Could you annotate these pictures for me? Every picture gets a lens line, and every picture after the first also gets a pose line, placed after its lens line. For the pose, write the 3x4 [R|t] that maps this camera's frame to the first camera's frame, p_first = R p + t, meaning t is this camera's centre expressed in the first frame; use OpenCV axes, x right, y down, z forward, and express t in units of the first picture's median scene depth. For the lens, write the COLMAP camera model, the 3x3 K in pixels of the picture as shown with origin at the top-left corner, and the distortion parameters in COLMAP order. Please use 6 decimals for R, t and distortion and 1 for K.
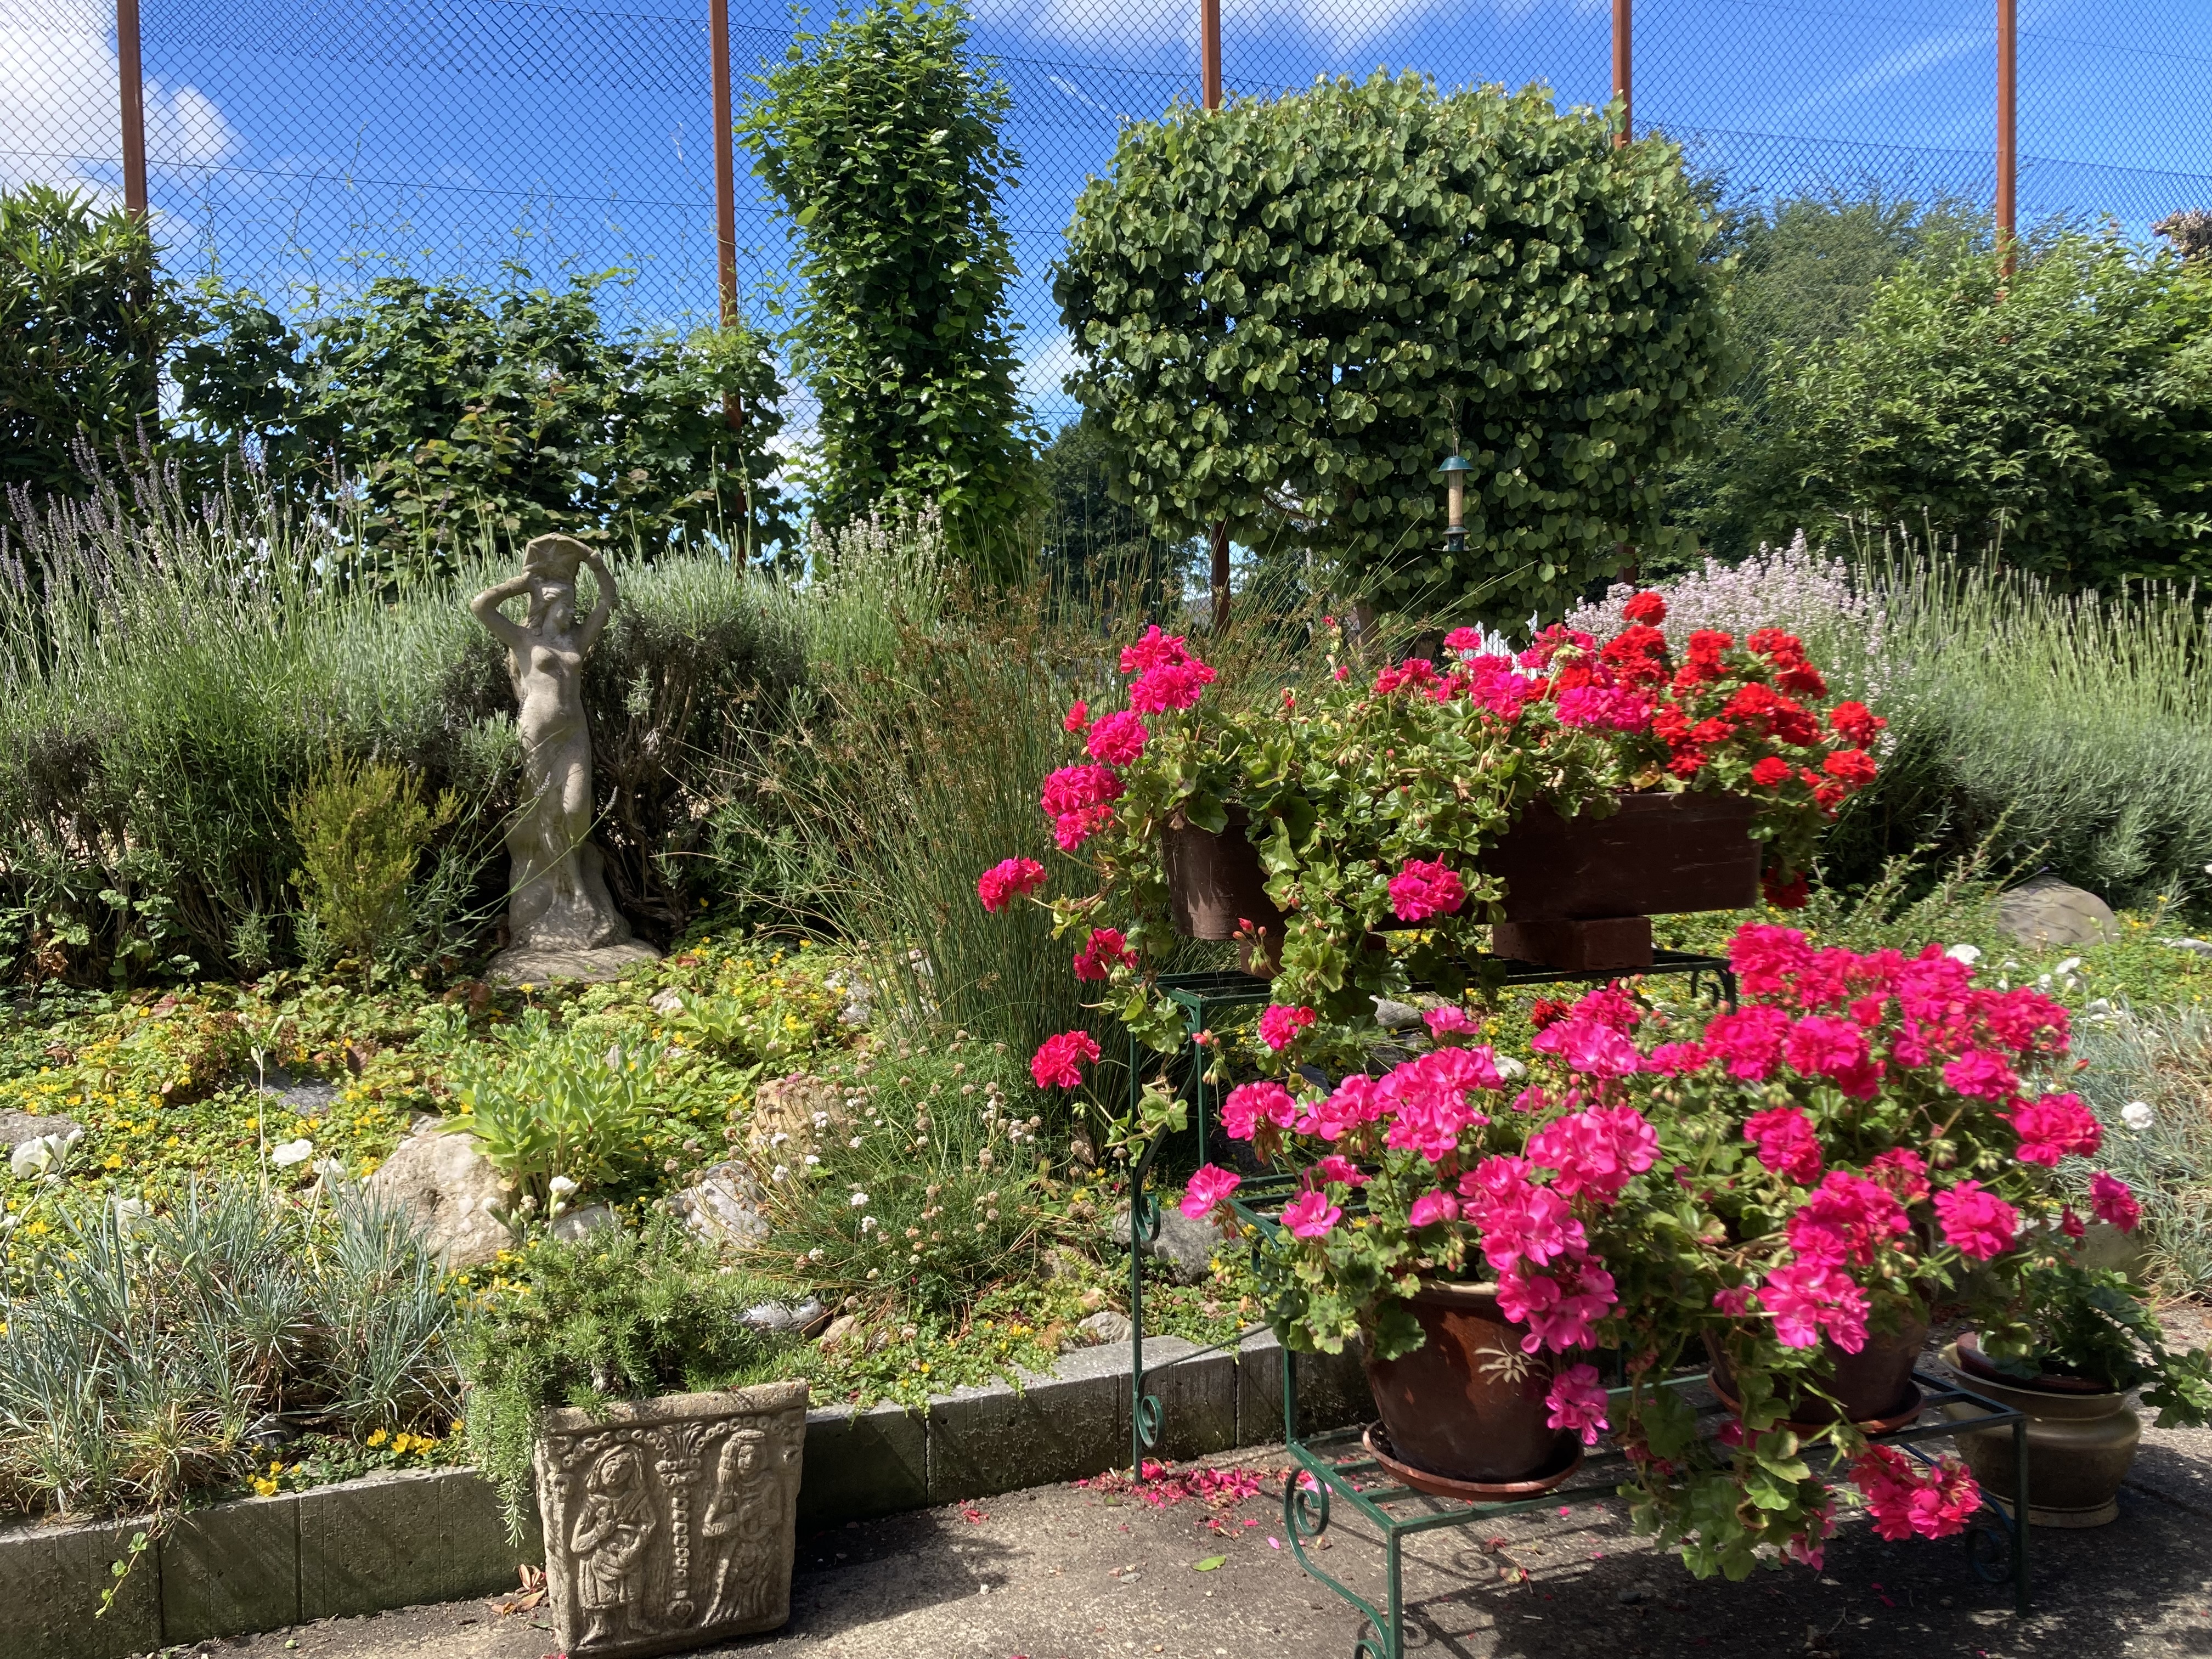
lens RADIAL K [[1829.6, 0, 1112.9], [0, 1829.6, 823.2], [0, 0, 1]] dist [0.036992, -0.046181]
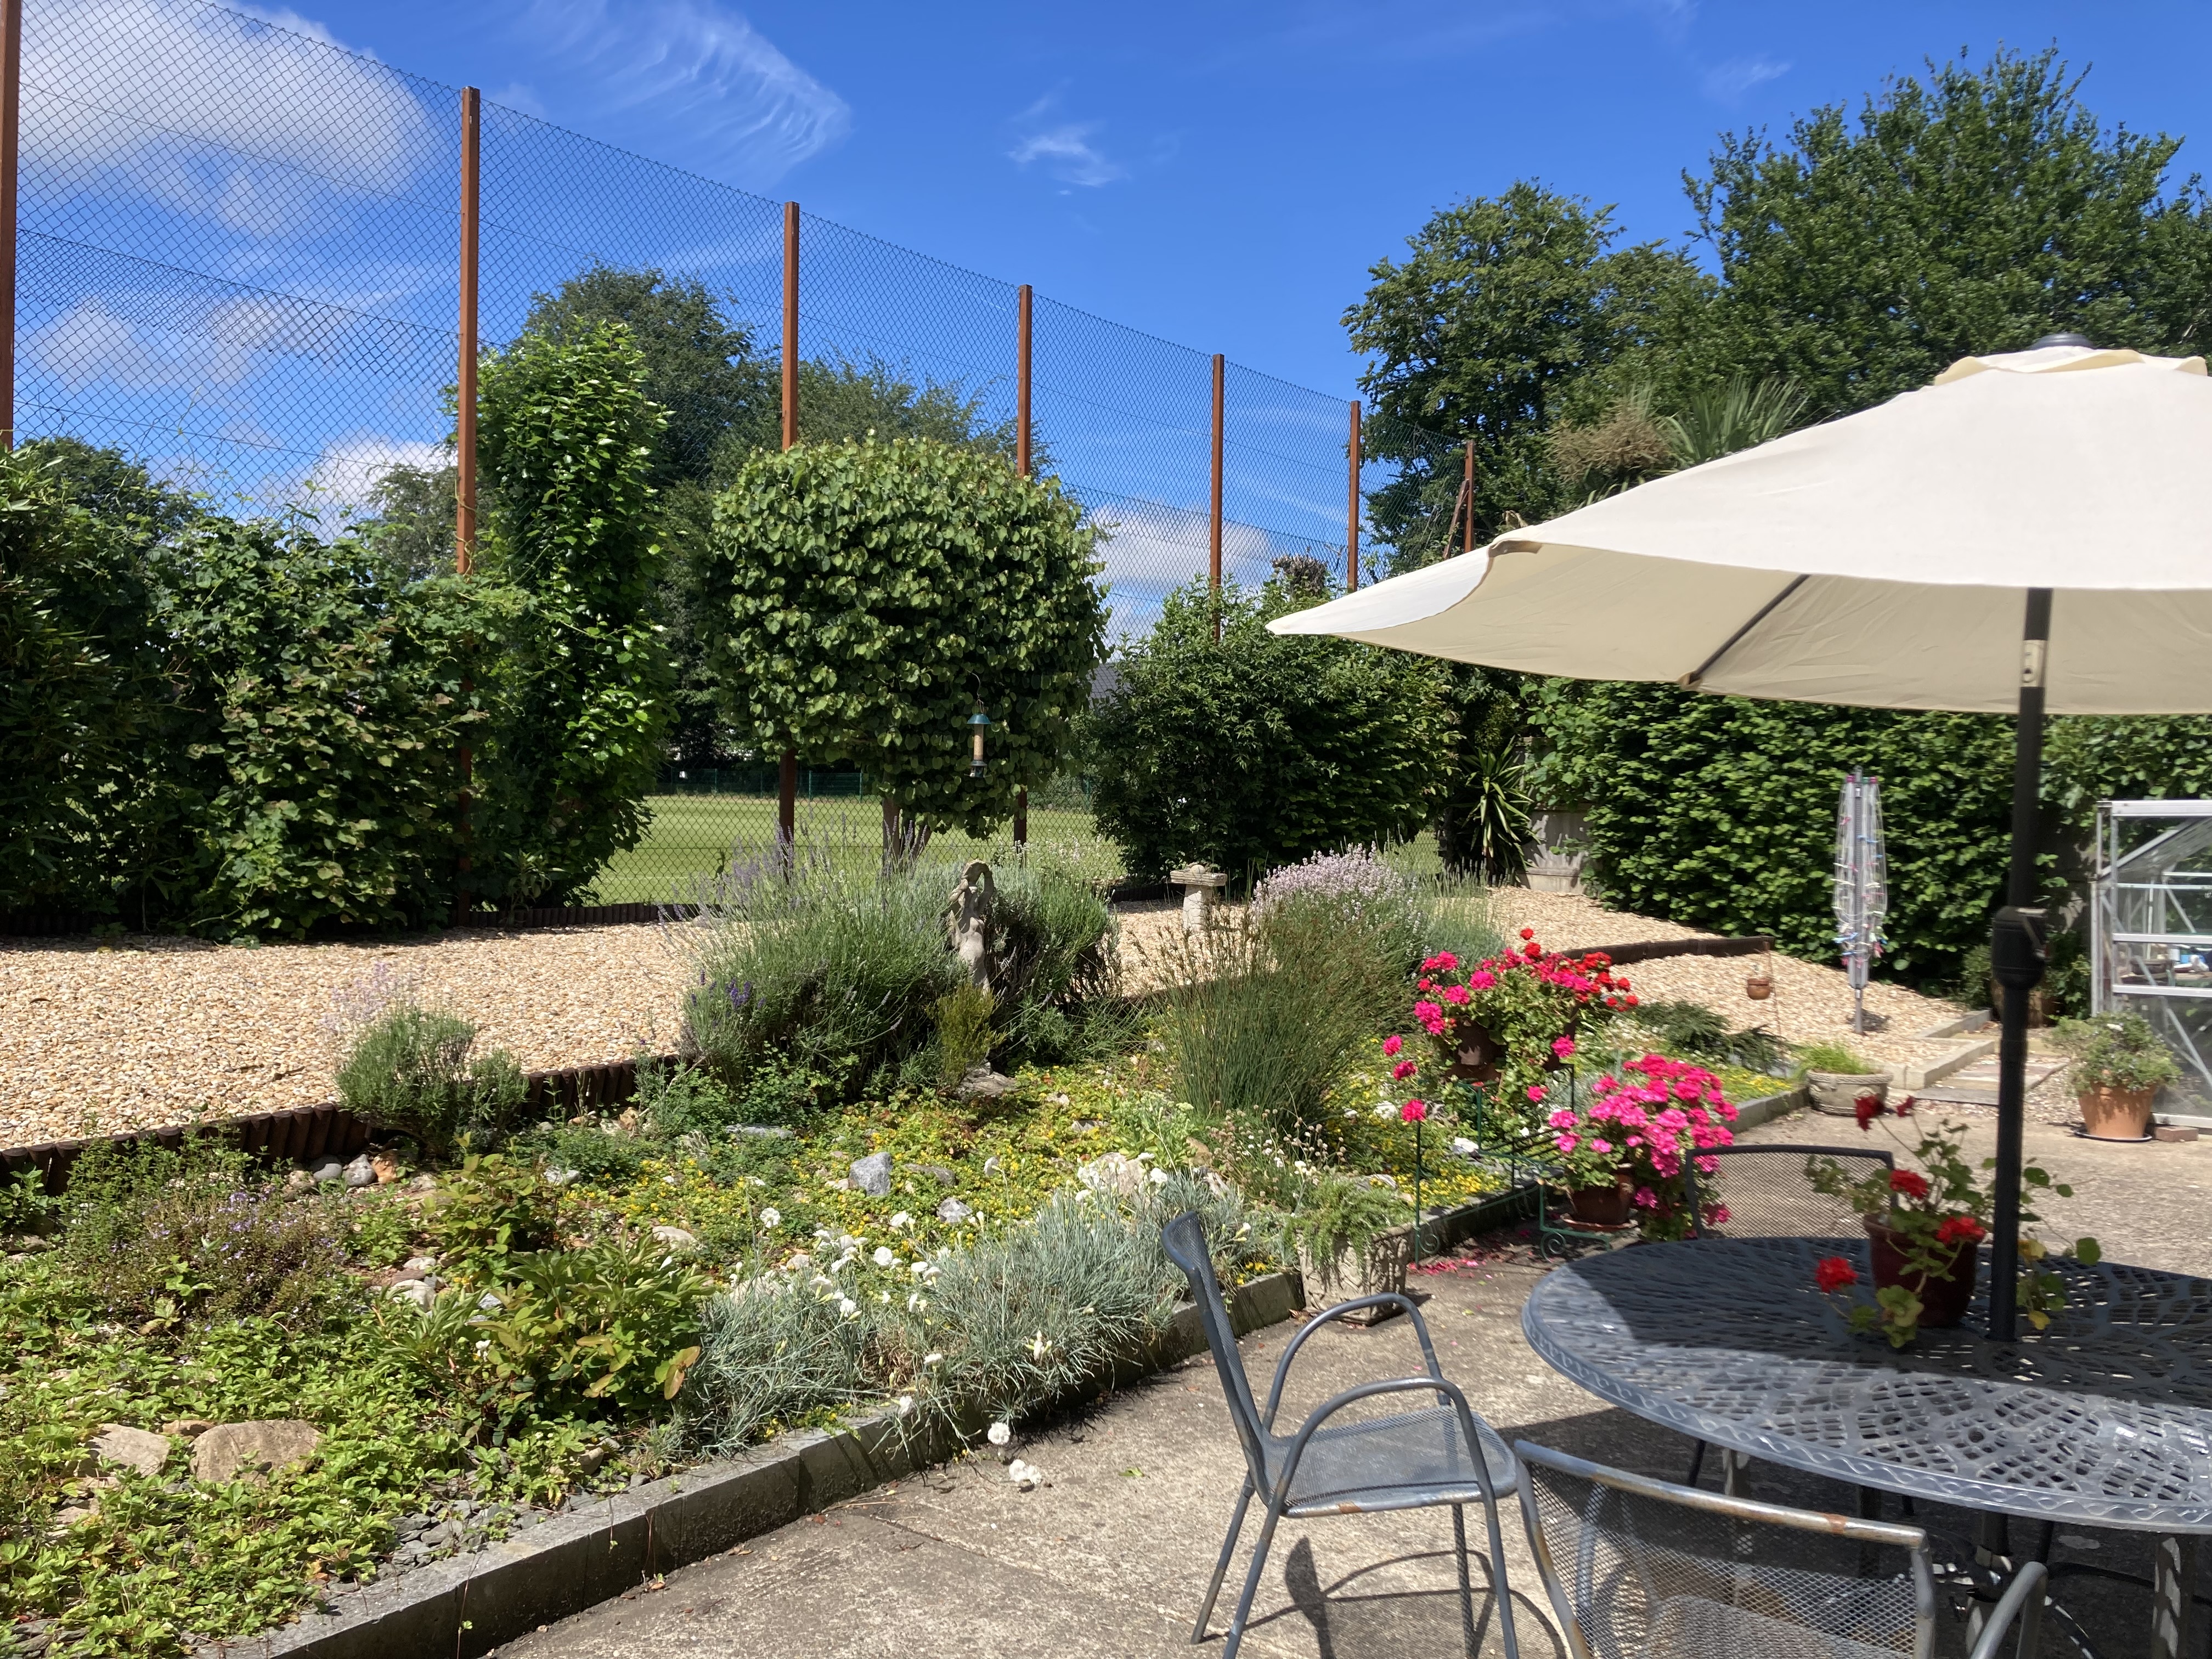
lens RADIAL K [[1829.6, 0, 1112.9], [0, 1829.6, 823.2], [0, 0, 1]] dist [0.036992, -0.046181]
pose [[0.836661, 0.030673, 0.546861, -0.523761], [-0.017374, 0.999414, -0.029476, -0.068520], [-0.547445, 0.015160, 0.836704, -0.295547]]
